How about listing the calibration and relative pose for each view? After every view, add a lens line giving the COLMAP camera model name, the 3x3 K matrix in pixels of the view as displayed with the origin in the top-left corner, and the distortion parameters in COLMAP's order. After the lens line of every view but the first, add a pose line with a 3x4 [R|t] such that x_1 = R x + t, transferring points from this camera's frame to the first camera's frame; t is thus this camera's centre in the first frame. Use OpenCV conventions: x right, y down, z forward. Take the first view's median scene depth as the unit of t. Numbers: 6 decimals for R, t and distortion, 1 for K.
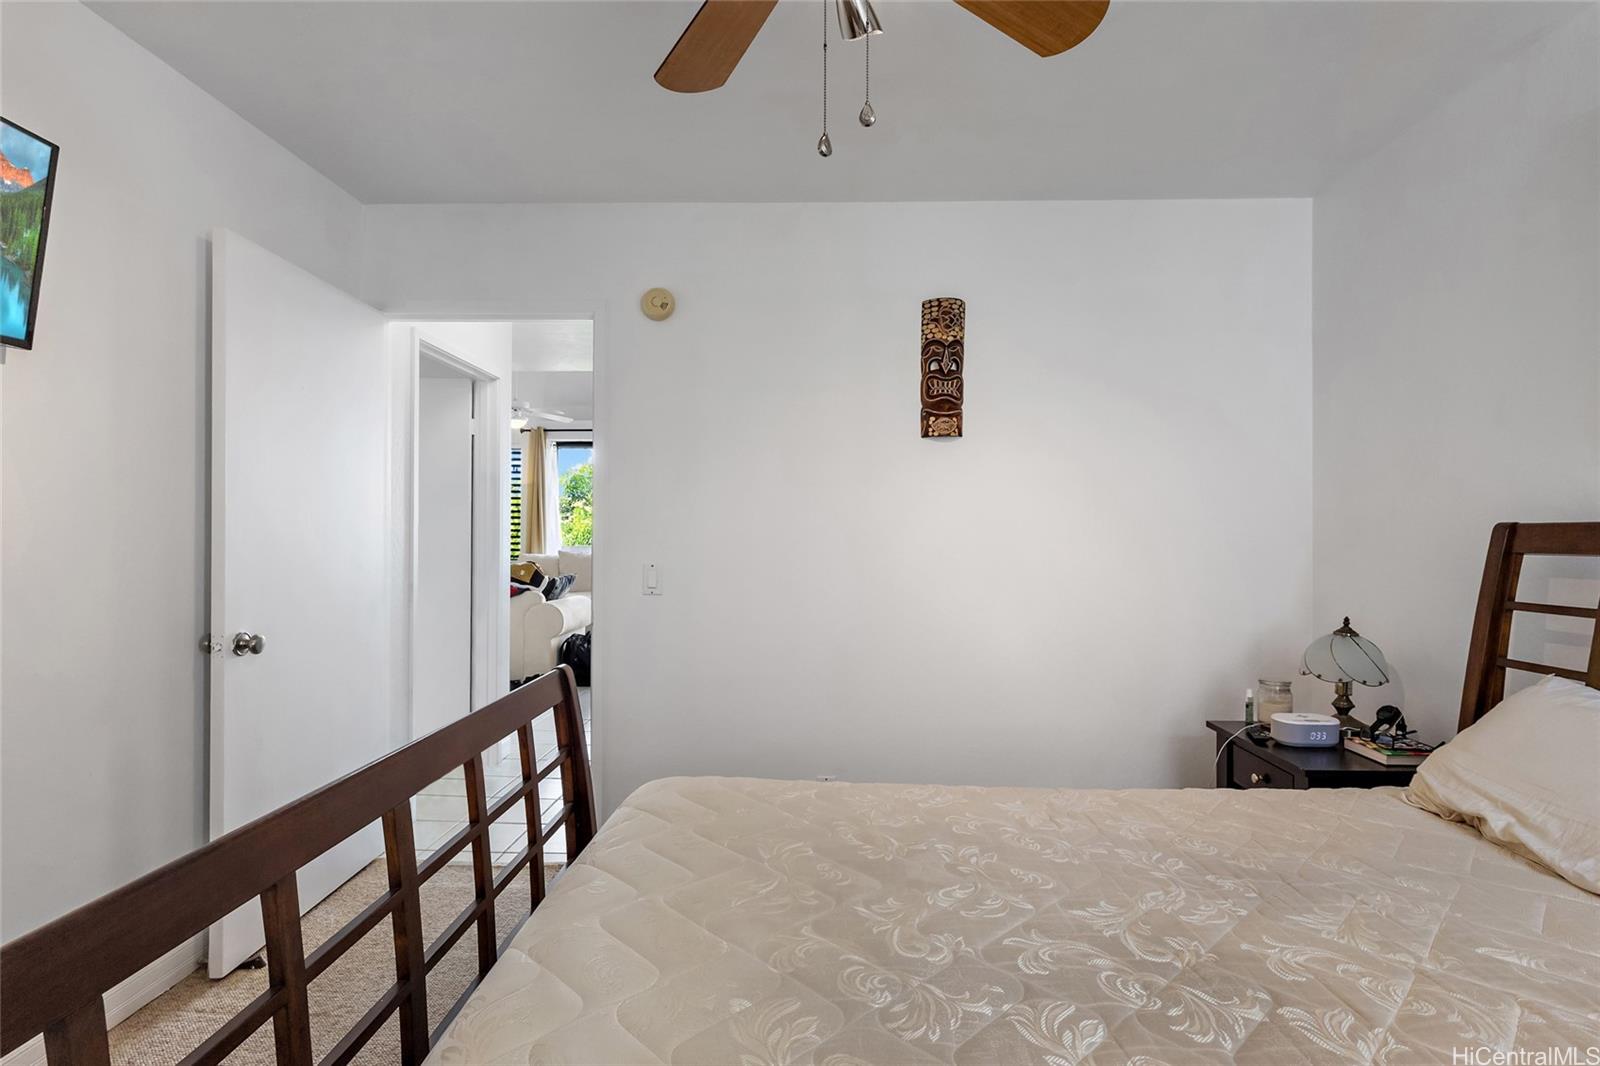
lens RADIAL K [[784.6, 0, 800.0], [0, 784.6, 533.0], [0, 0, 1]] dist [-0.002432, -0.000346]
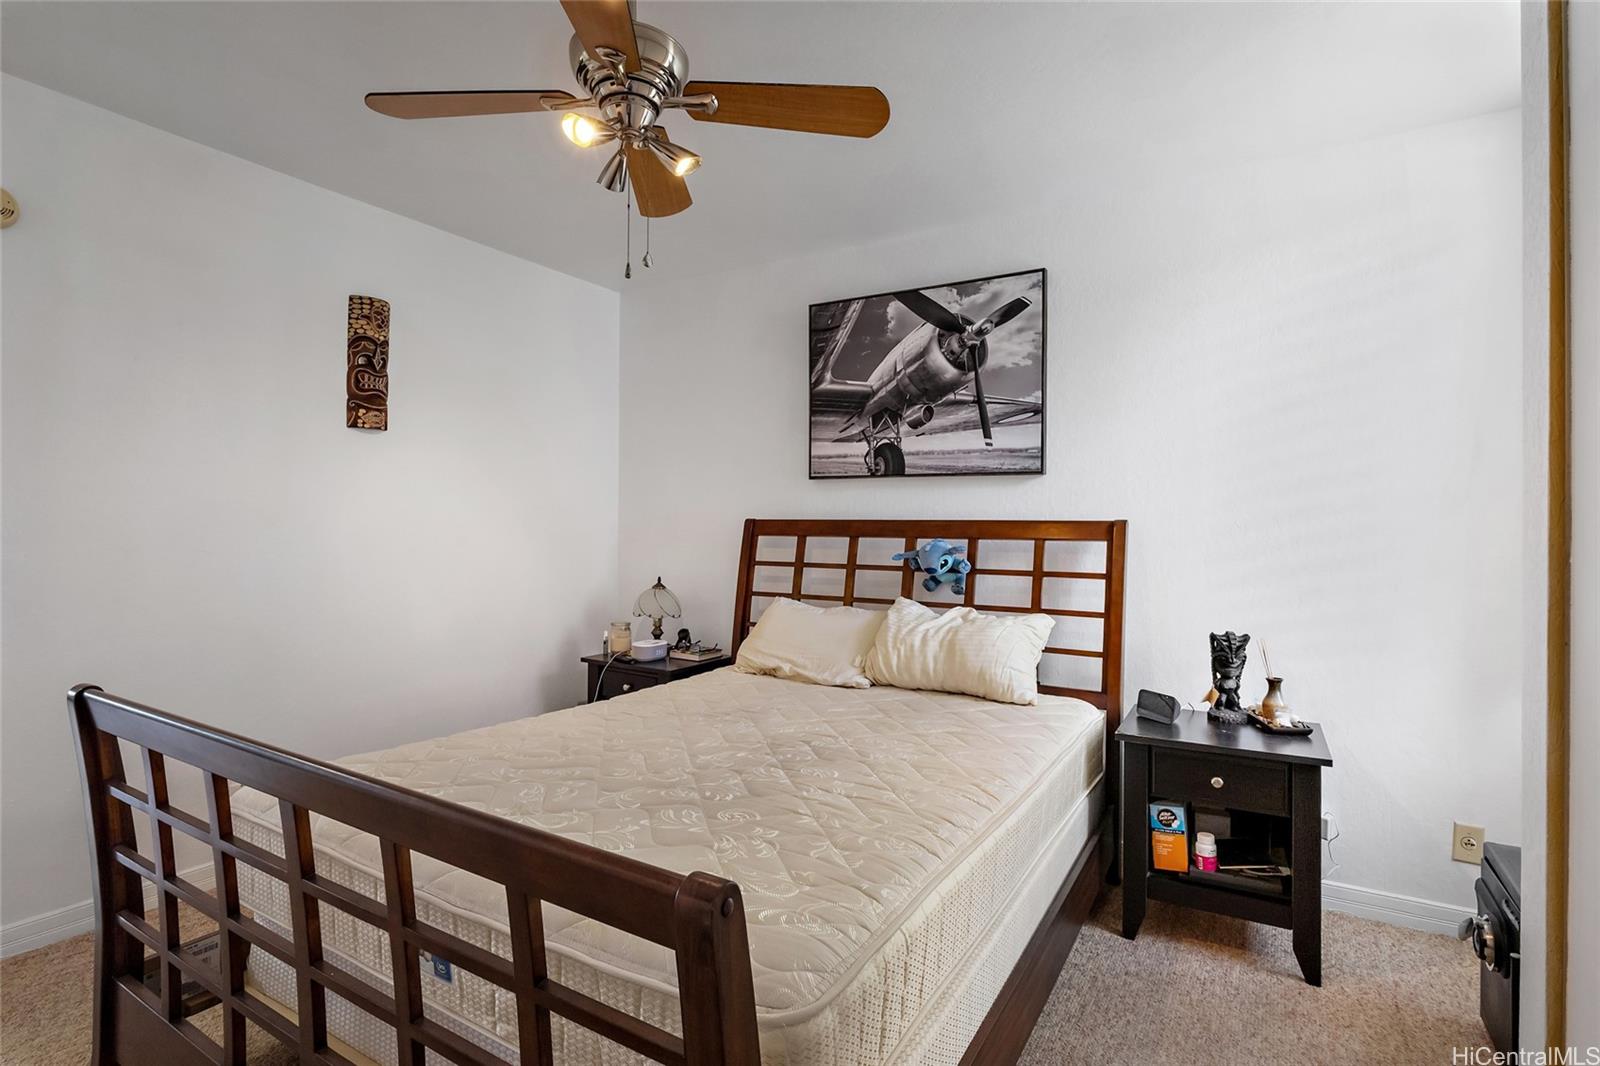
lens RADIAL K [[774.5, 0, 800.0], [0, 774.5, 533.0], [0, 0, 1]] dist [-0.030153, -0.000089]
pose [[0.499734, -0.006533, 0.866154, -0.509386], [-0.012102, 0.999821, 0.014523, -0.006409], [-0.866094, -0.017741, 0.499566, -0.019164]]
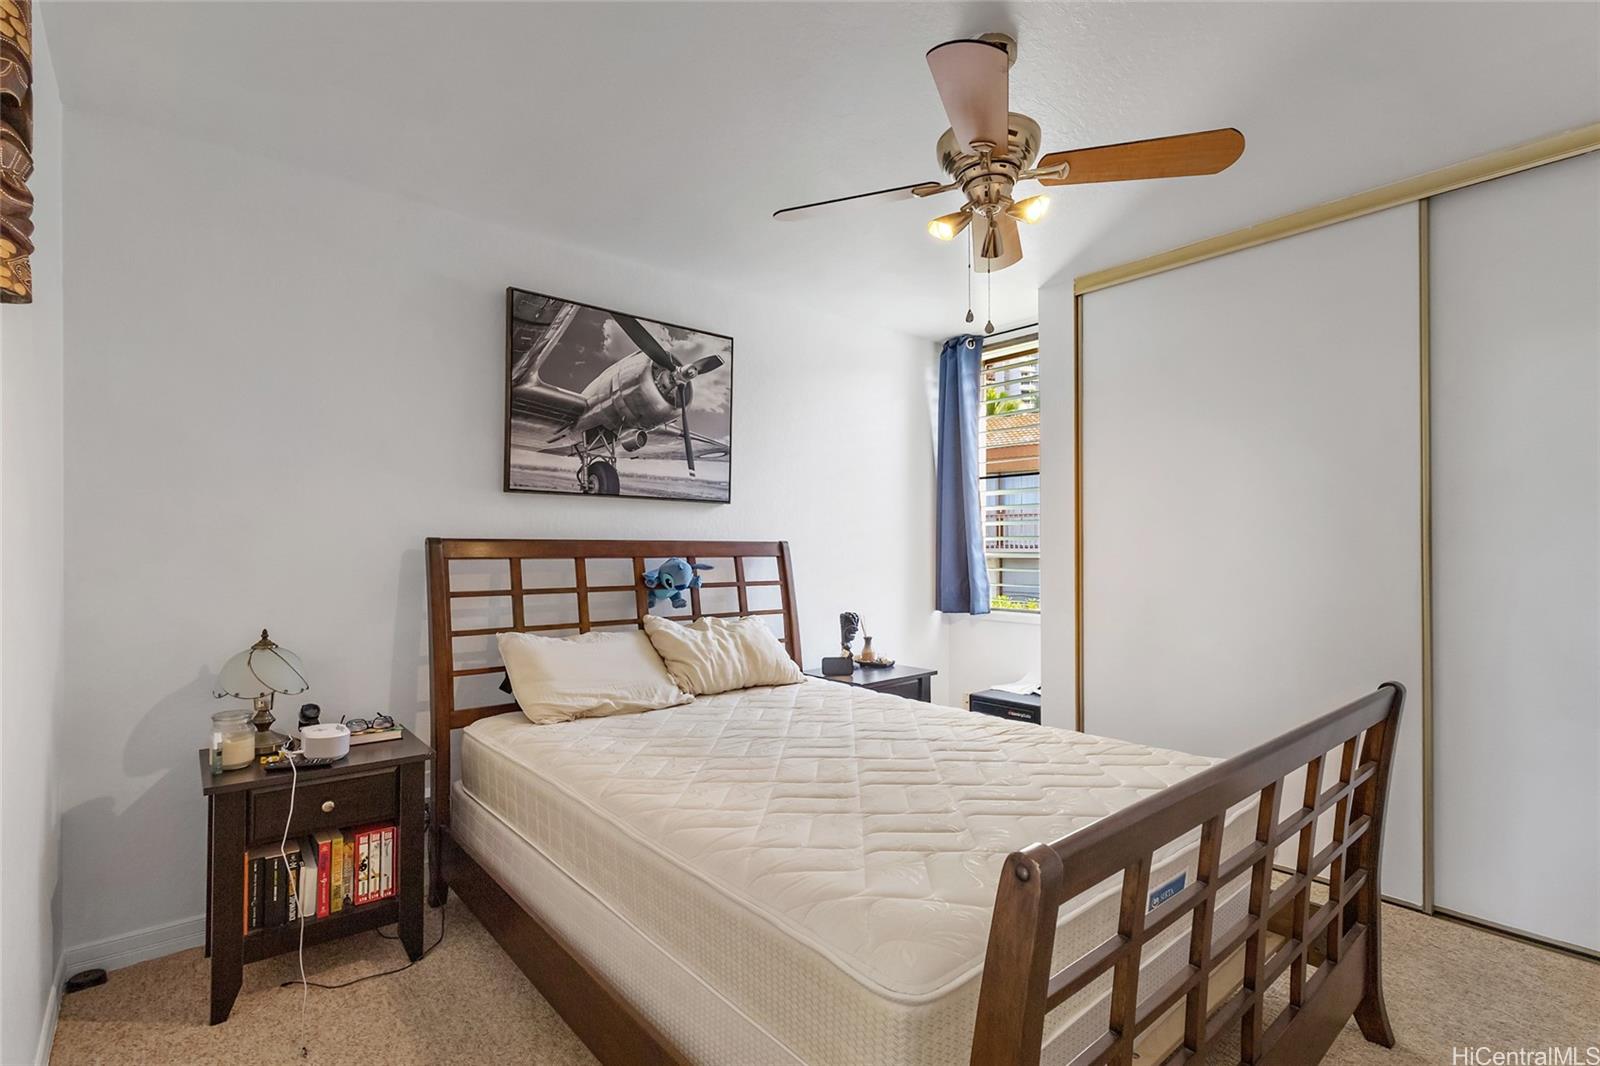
lens RADIAL K [[754.4, 0, 805.0], [0, 754.4, 546.9], [0, 0, 1]] dist [0.000618, 0.000086]
pose [[-0.669572, -0.001485, 0.742746, -0.453019], [-0.007177, 0.999964, -0.004470, 0.003547], [-0.742713, -0.008324, -0.669559, 1.136458]]
